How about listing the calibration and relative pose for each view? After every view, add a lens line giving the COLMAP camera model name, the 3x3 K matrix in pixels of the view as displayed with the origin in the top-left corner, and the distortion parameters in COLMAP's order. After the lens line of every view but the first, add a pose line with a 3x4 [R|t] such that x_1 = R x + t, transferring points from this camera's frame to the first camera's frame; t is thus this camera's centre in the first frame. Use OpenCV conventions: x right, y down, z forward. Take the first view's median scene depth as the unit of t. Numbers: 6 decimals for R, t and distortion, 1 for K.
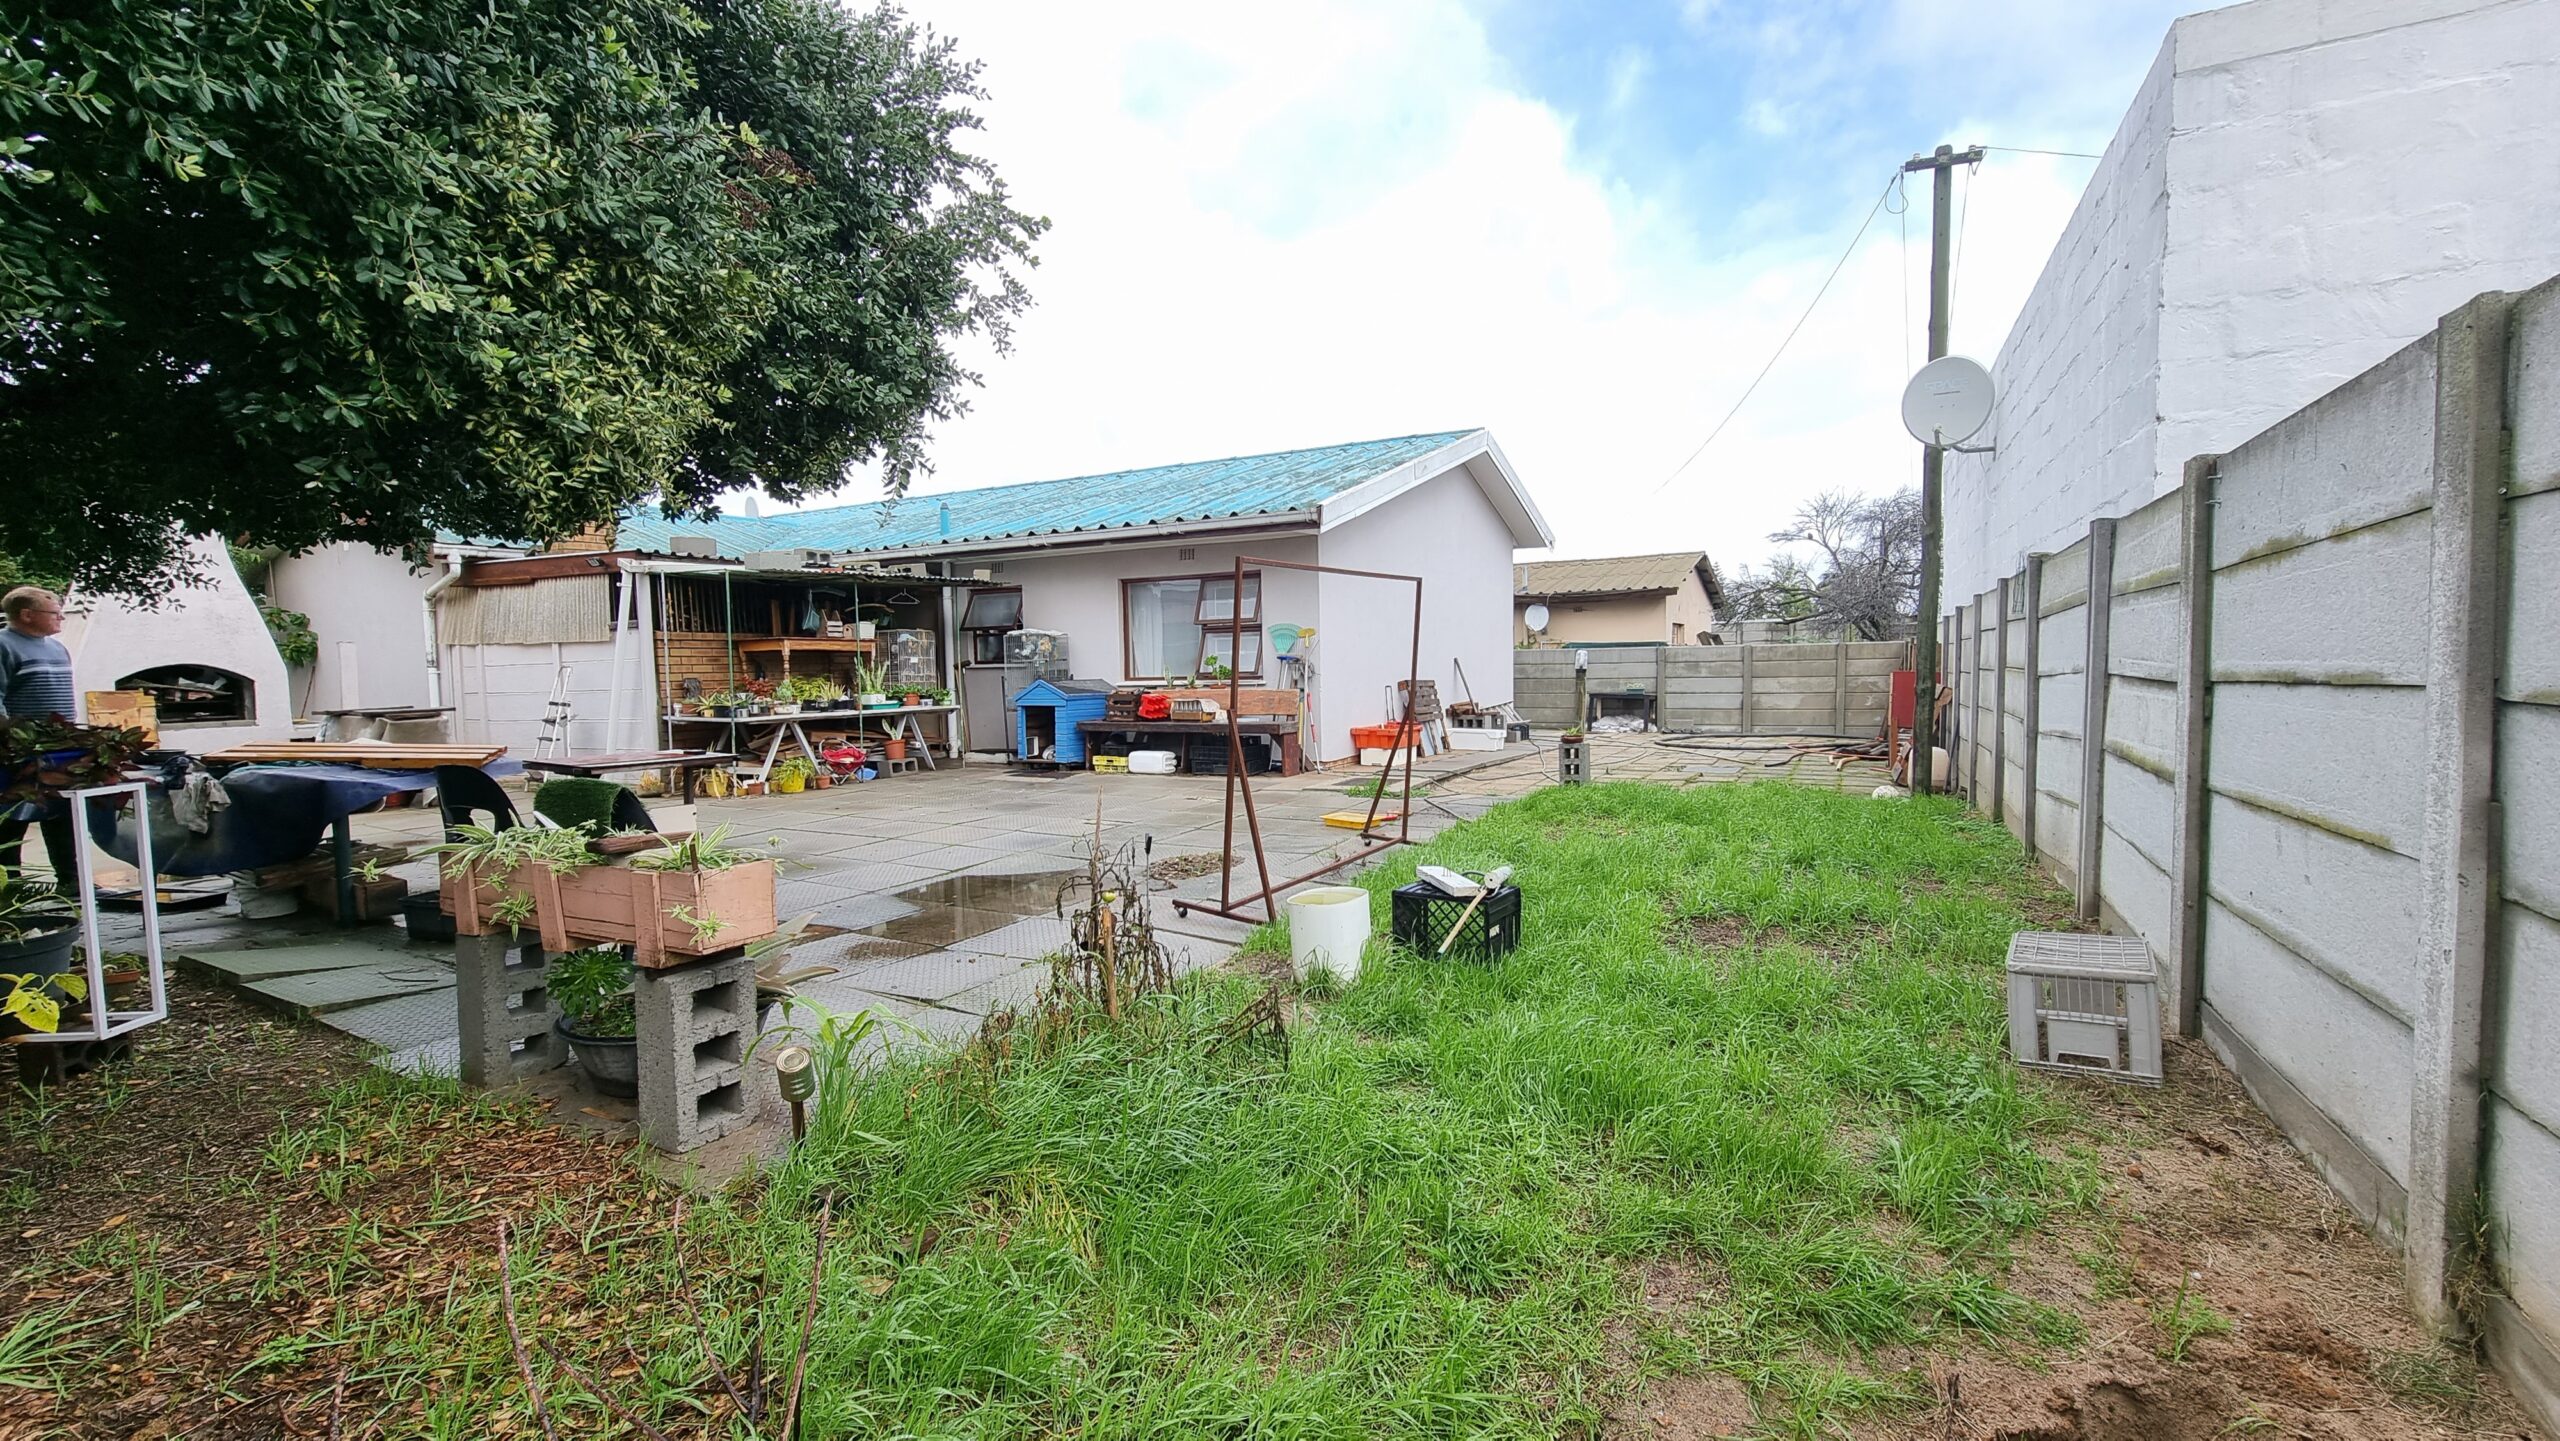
lens RADIAL K [[1051.5, 0, 1284.3], [0, 1051.5, 717.2], [0, 0, 1]] dist [-0.000896, -0.000372]
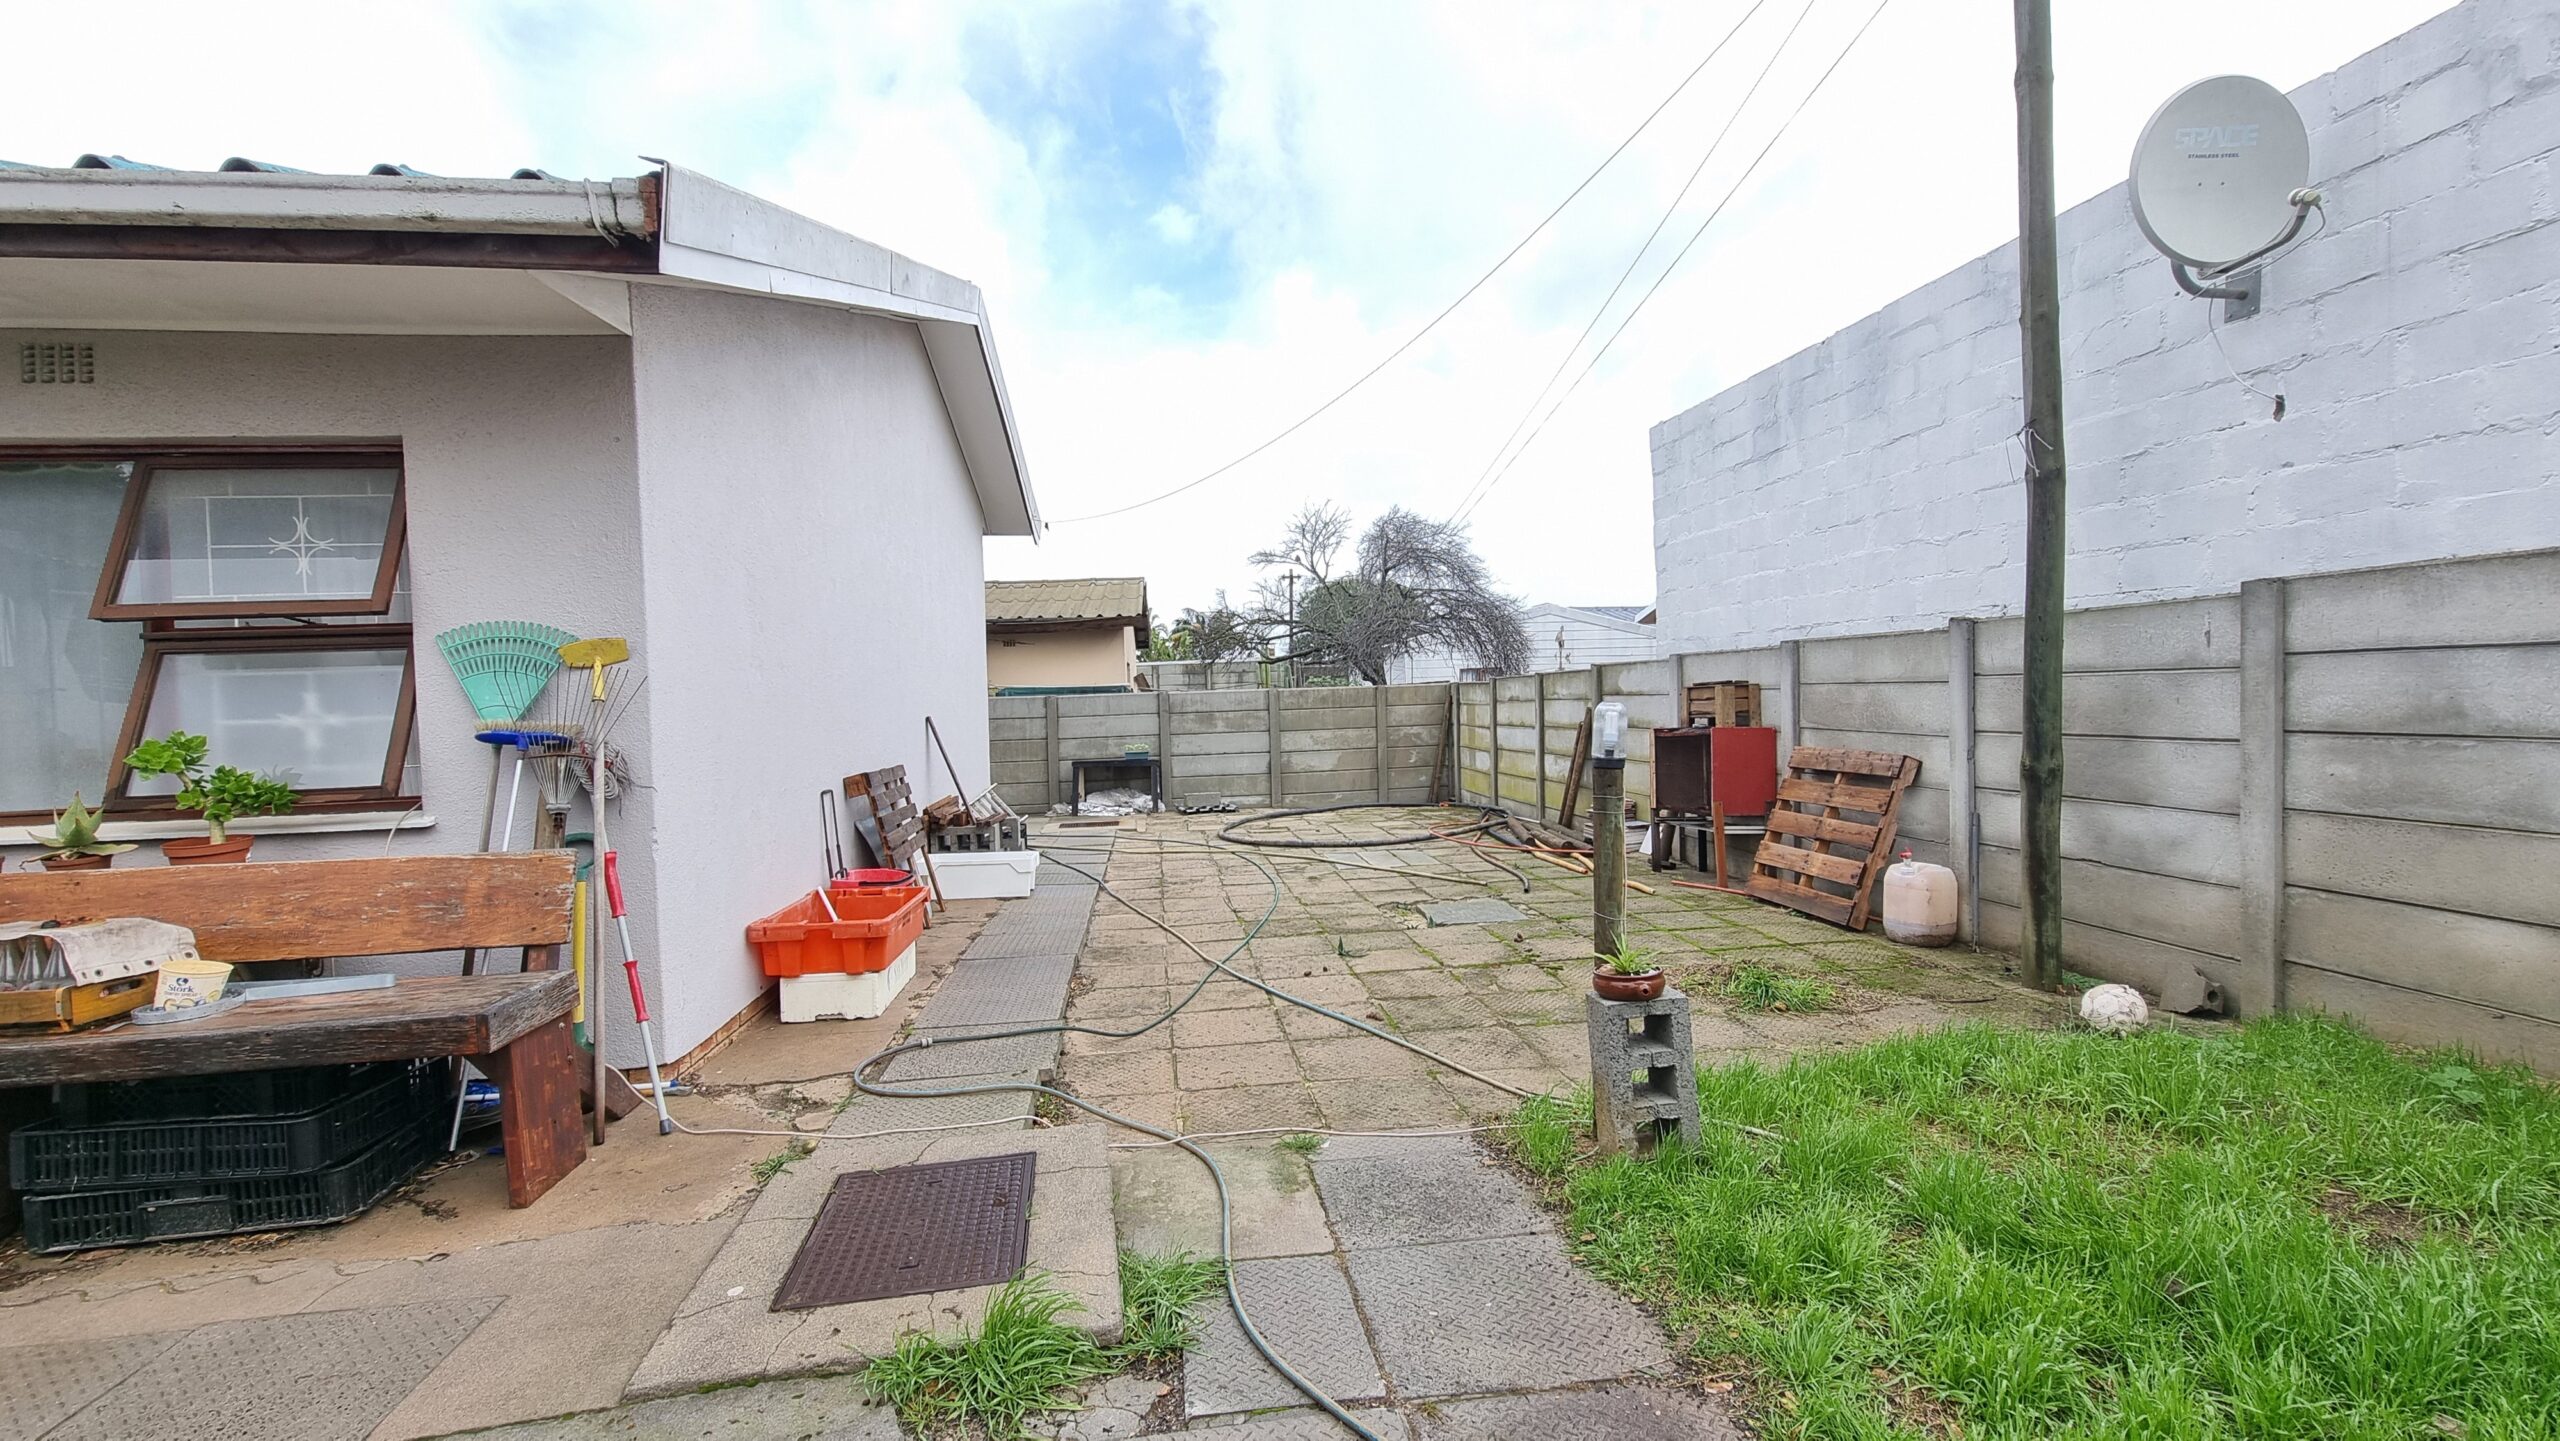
lens RADIAL K [[1051.5, 0, 1285.7], [0, 1051.5, 706.9], [0, 0, 1]] dist [-0.000896, -0.000372]
pose [[0.807447, -0.016177, 0.589719, 0.001782], [0.047823, 0.998129, -0.038099, -0.033449], [-0.587999, 0.058965, 0.806709, 0.489211]]
